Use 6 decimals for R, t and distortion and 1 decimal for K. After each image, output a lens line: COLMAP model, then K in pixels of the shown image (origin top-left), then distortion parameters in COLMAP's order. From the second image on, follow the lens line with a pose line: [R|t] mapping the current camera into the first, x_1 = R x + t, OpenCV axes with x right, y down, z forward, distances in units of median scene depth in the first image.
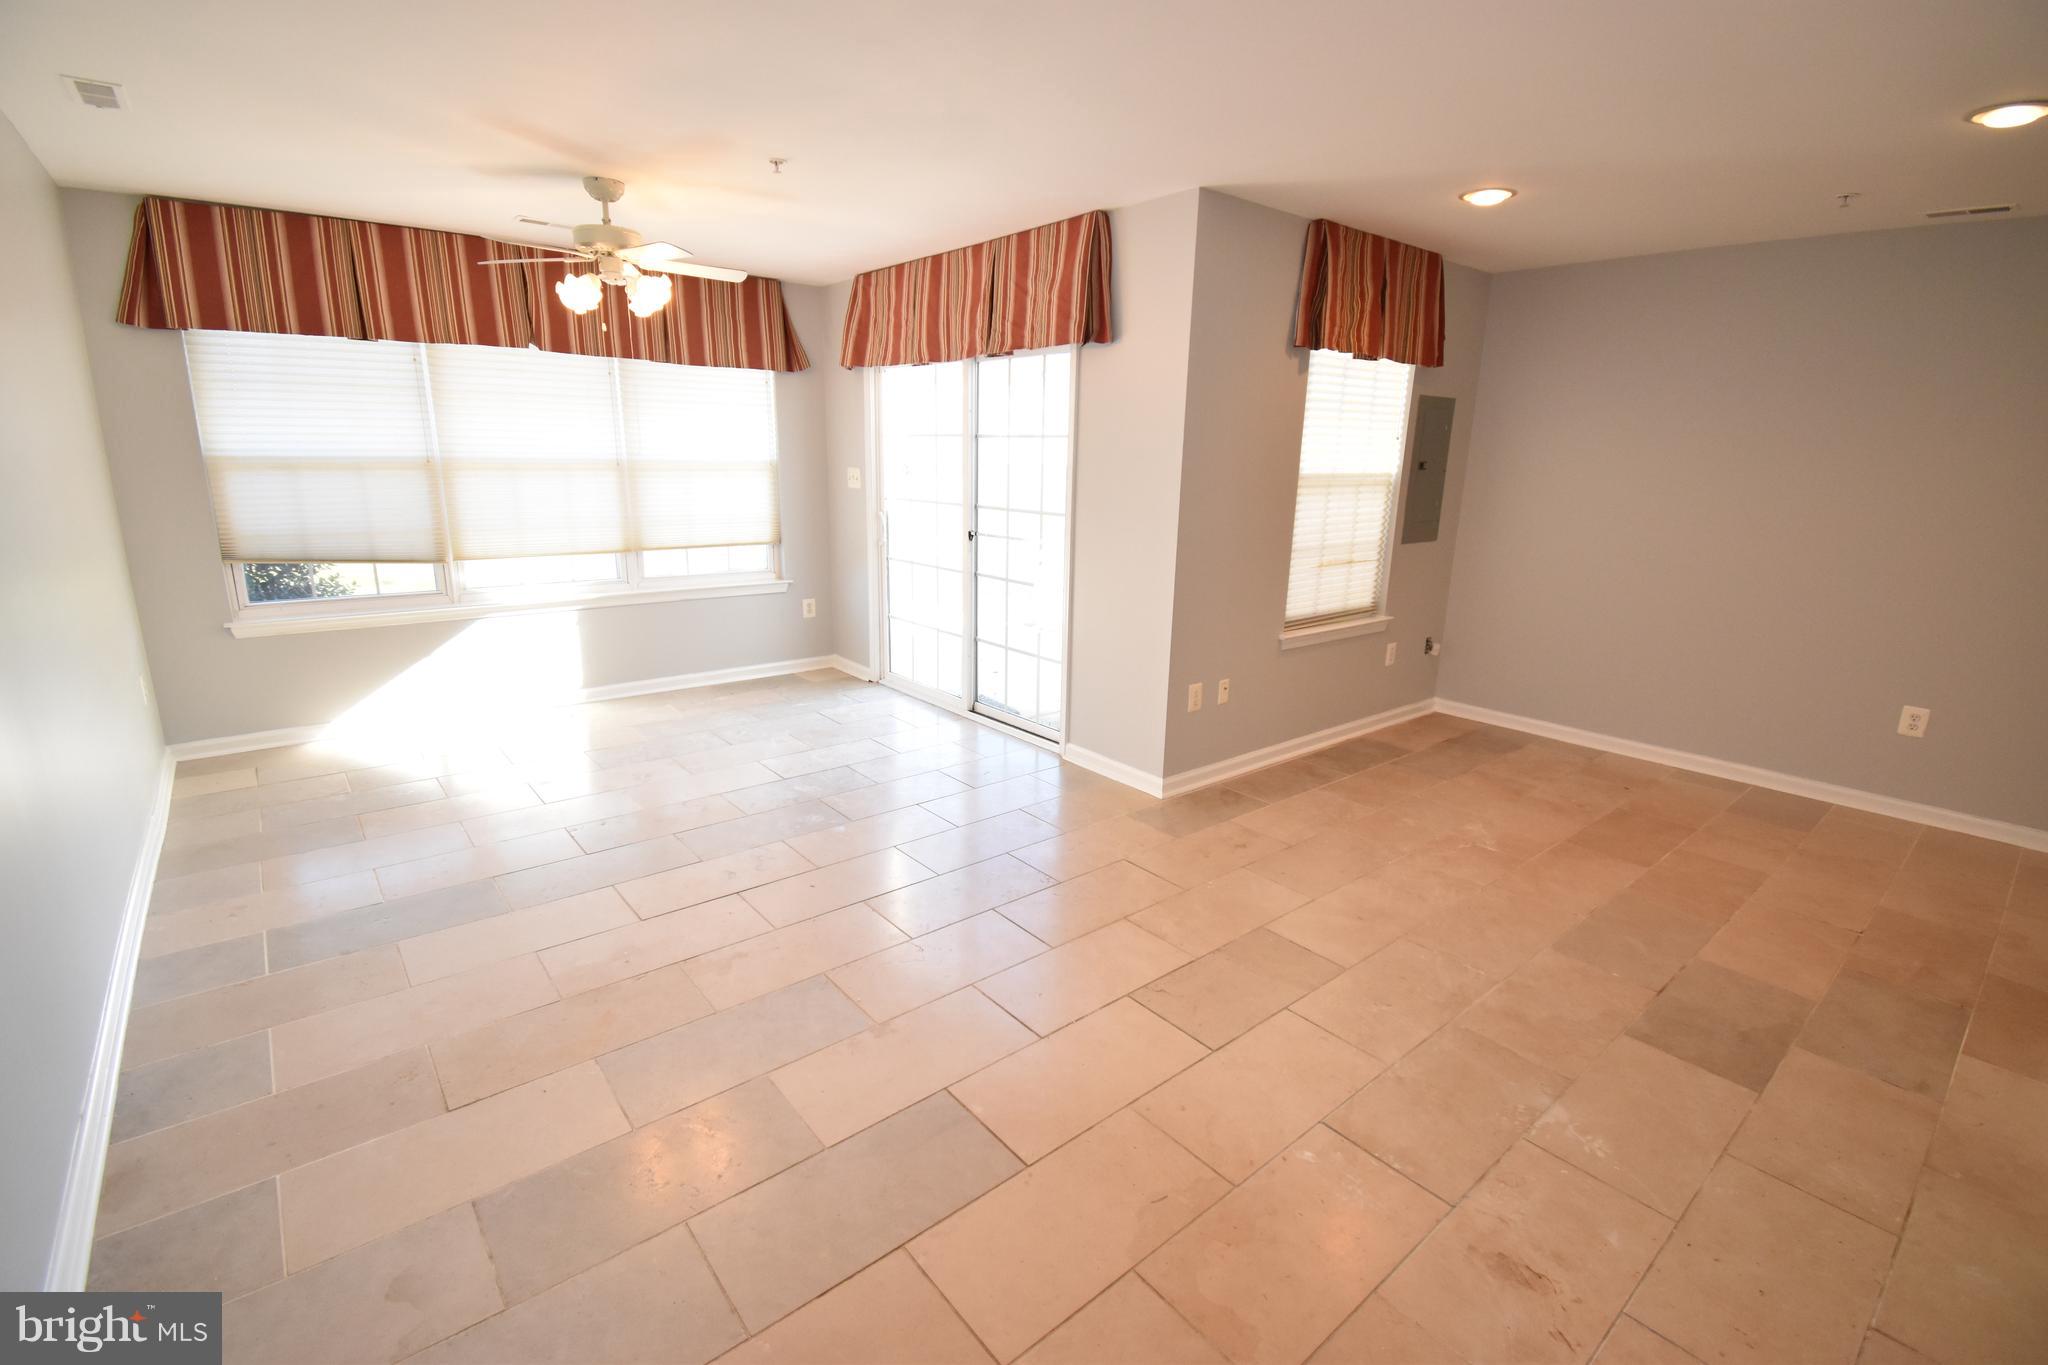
lens RADIAL K [[908.2, 0, 1027.1], [0, 908.2, 665.4], [0, 0, 1]] dist [0.001137, -0.008236]
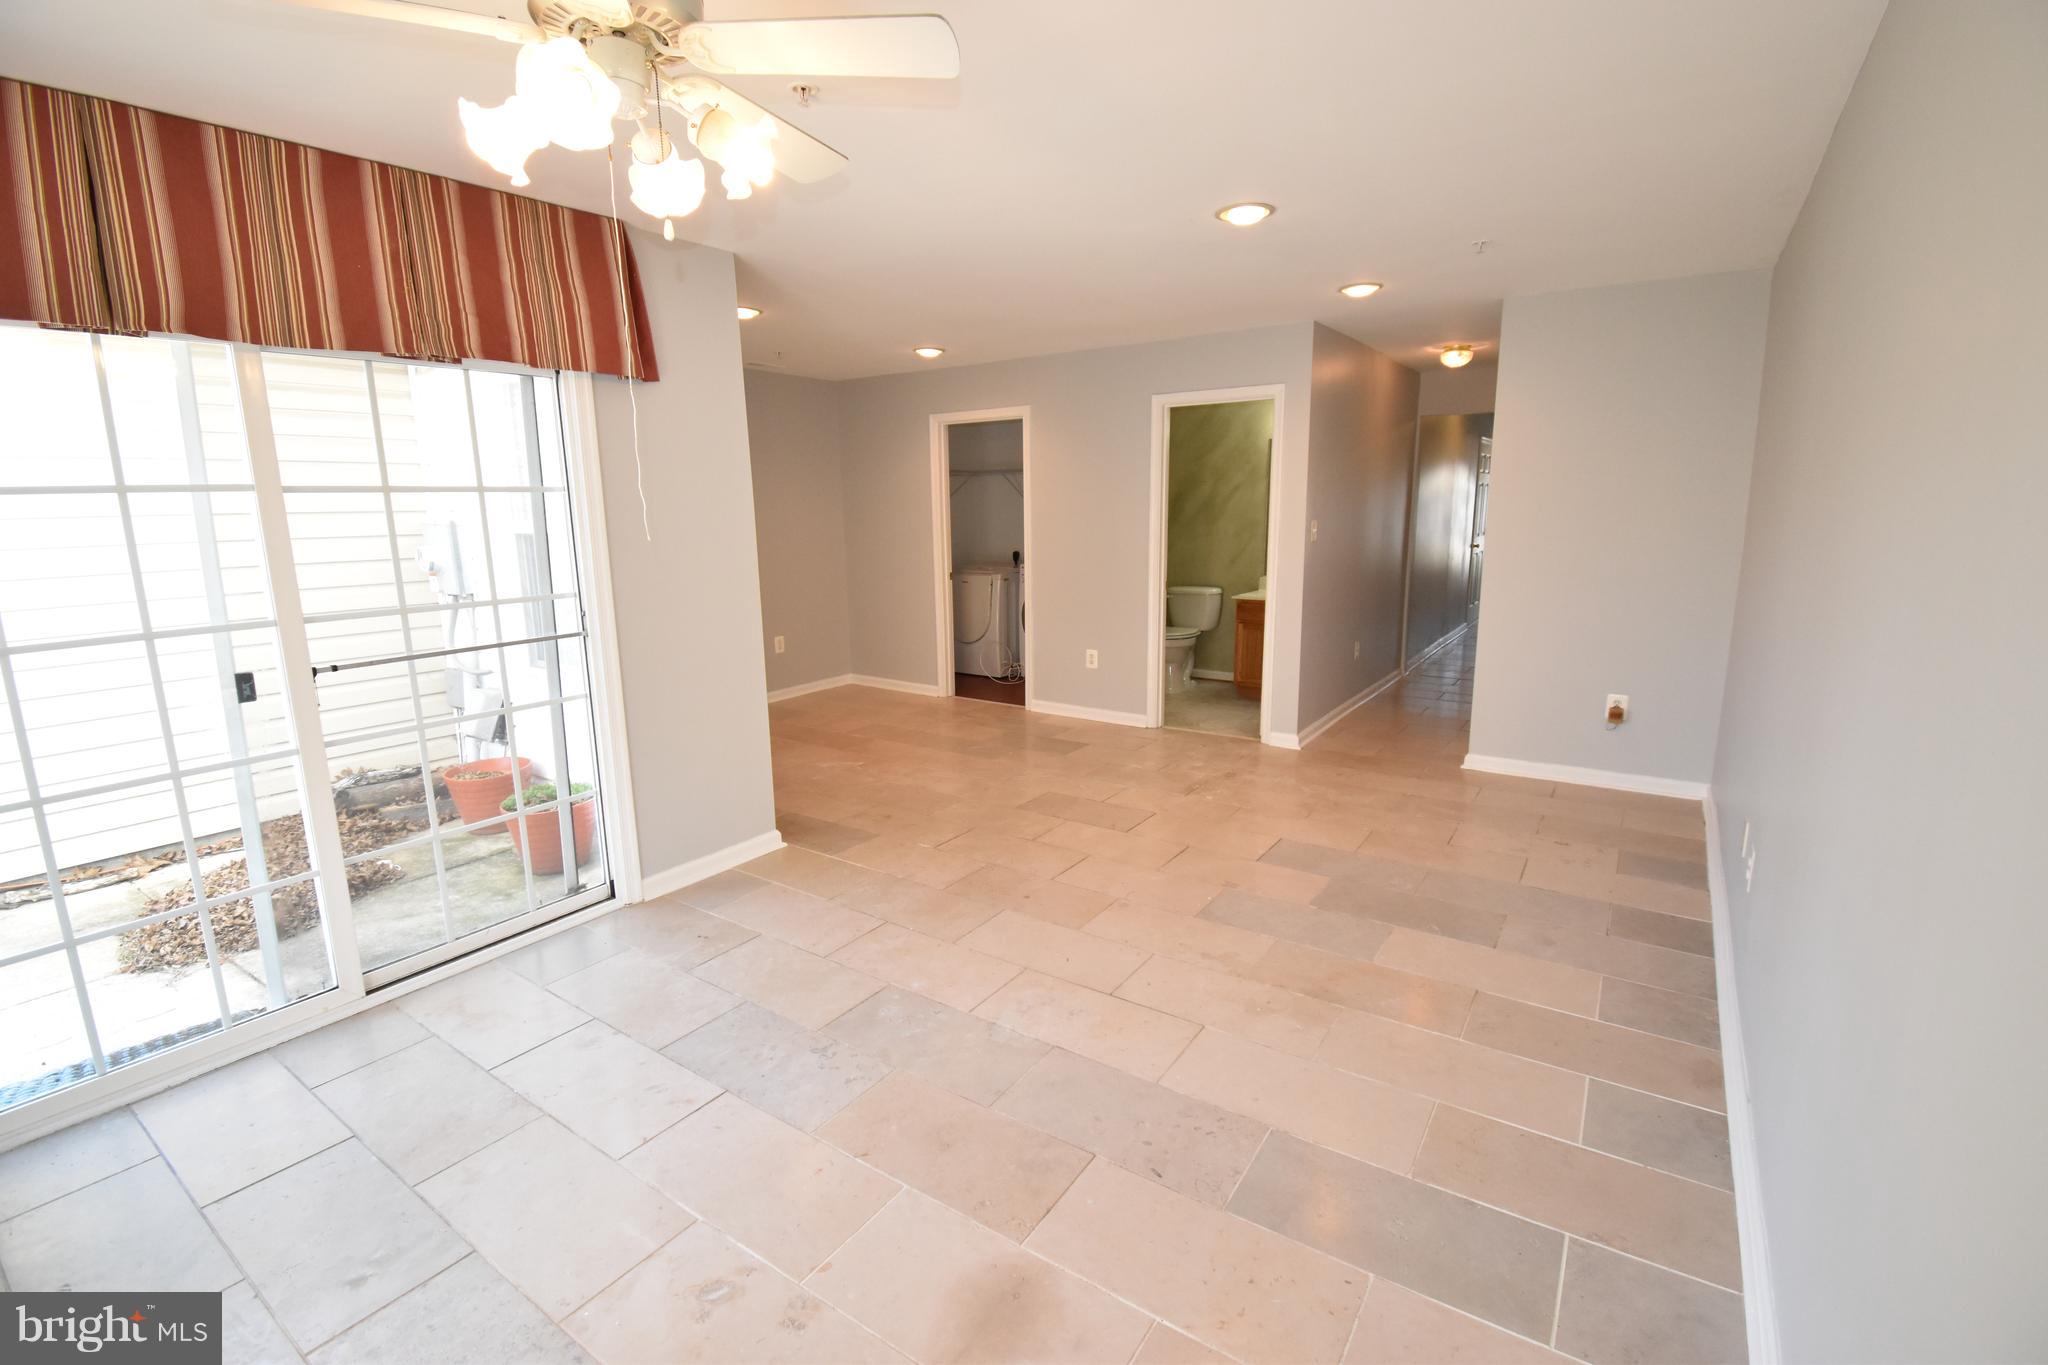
lens RADIAL K [[908.2, 0, 1020.6], [0, 908.2, 676.4], [0, 0, 1]] dist [0.001137, -0.008236]
pose [[-0.273019, -0.191580, 0.942739, -0.935952], [0.231753, 0.938010, 0.257735, -0.256774], [-0.933676, 0.288849, -0.211696, 1.023144]]
